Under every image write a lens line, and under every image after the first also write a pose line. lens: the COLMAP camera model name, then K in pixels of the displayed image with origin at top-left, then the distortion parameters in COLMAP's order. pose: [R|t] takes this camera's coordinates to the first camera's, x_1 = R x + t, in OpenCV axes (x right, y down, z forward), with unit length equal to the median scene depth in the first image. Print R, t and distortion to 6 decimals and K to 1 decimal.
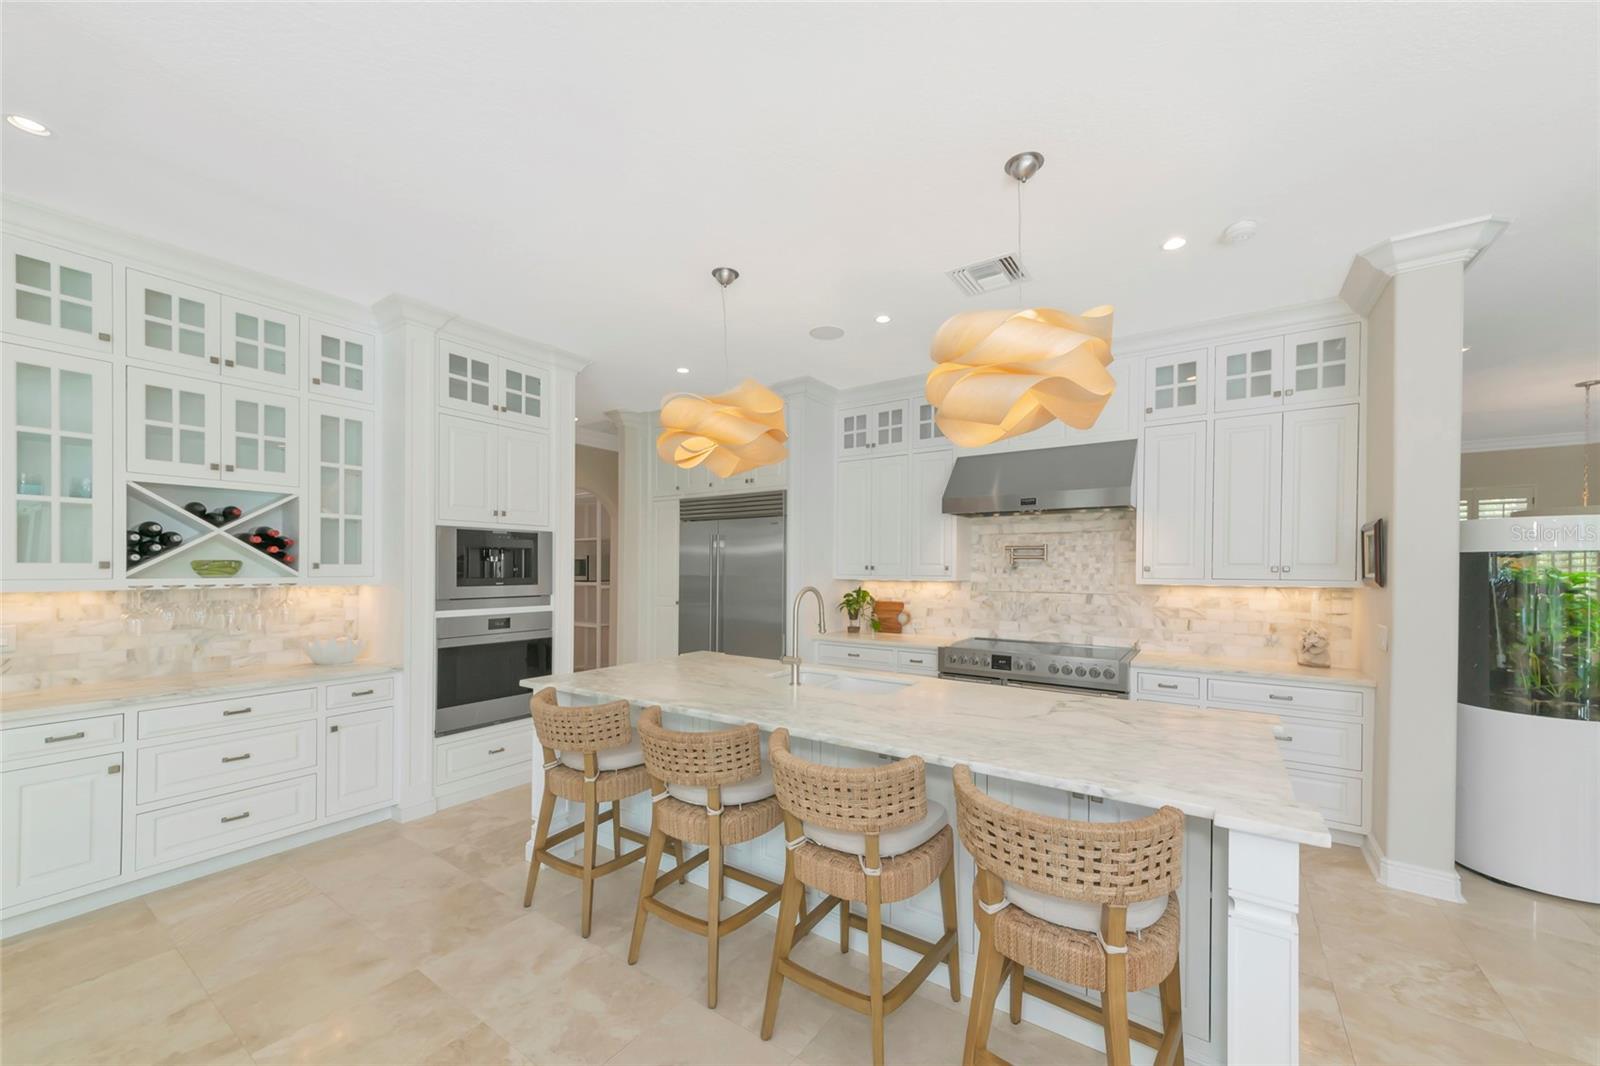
lens RADIAL K [[581.7, 0, 777.8], [0, 581.7, 566.8], [0, 0, 1]] dist [-0.005316, 0.002012]
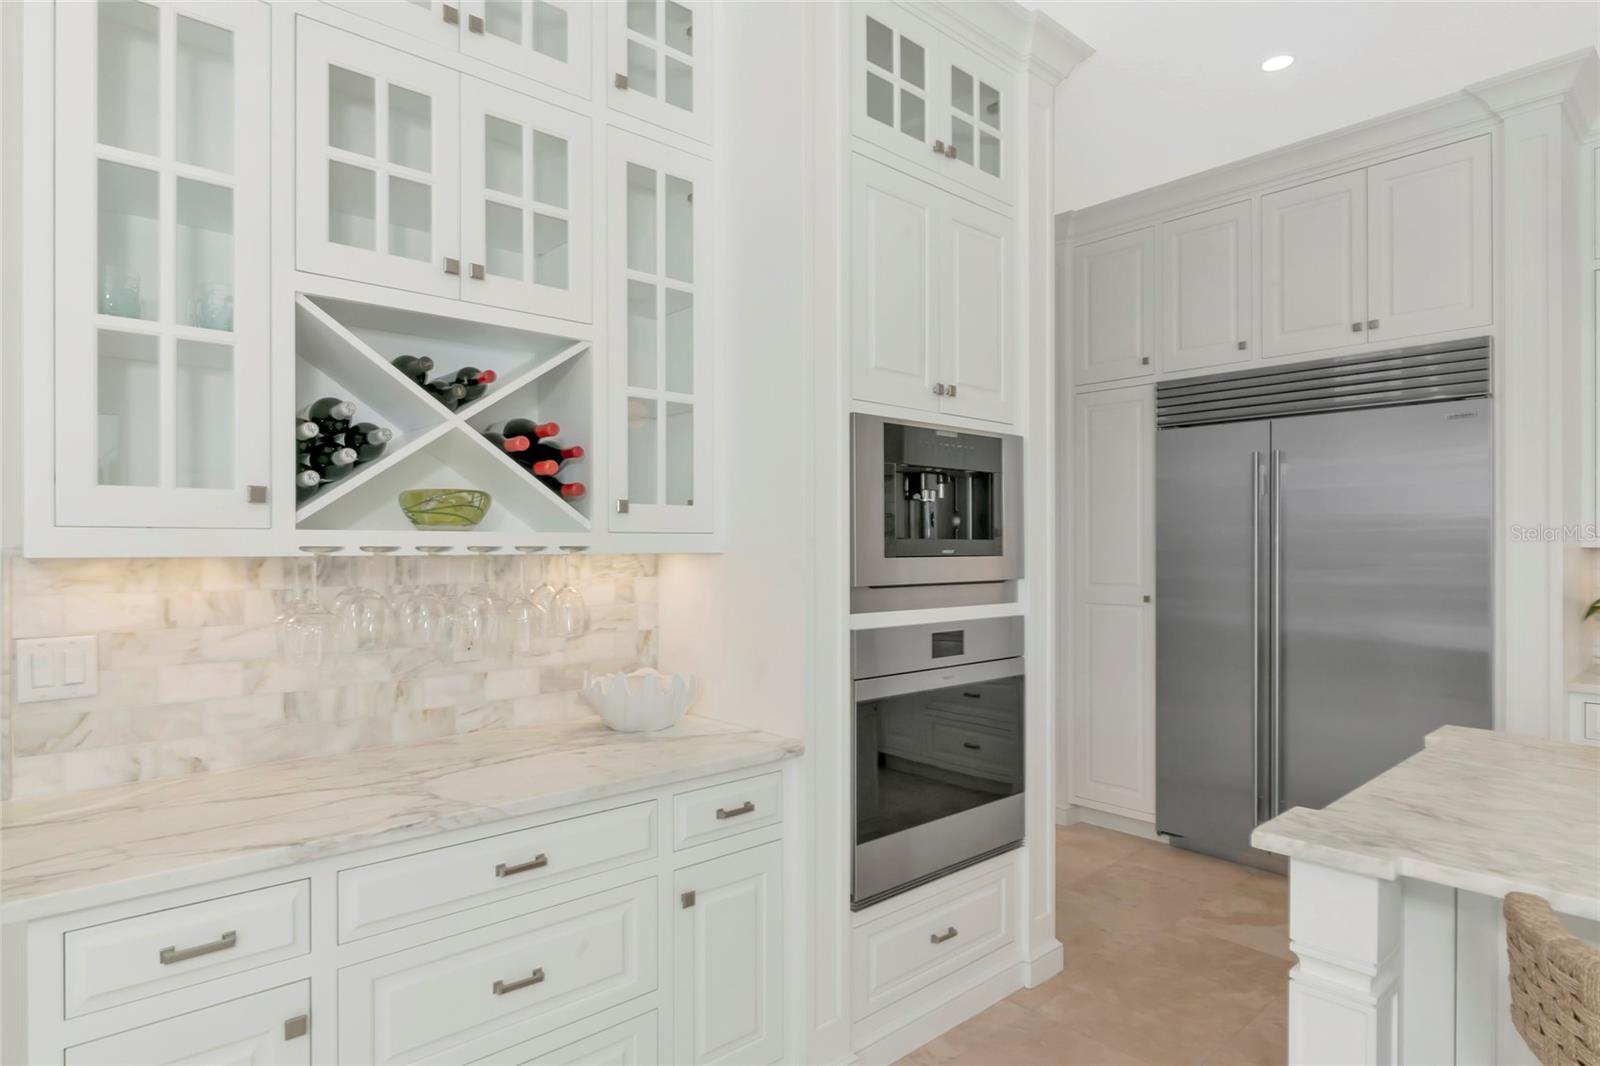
lens RADIAL K [[922.1, 0, 811.5], [0, 922.1, 541.6], [0, 0, 1]] dist [-0.014469, -0.005433]
pose [[0.966795, -0.005442, -0.255496, -0.490417], [0.005538, 0.999985, -0.000344, 0.026128], [0.255494, -0.001082, 0.966810, 0.377173]]
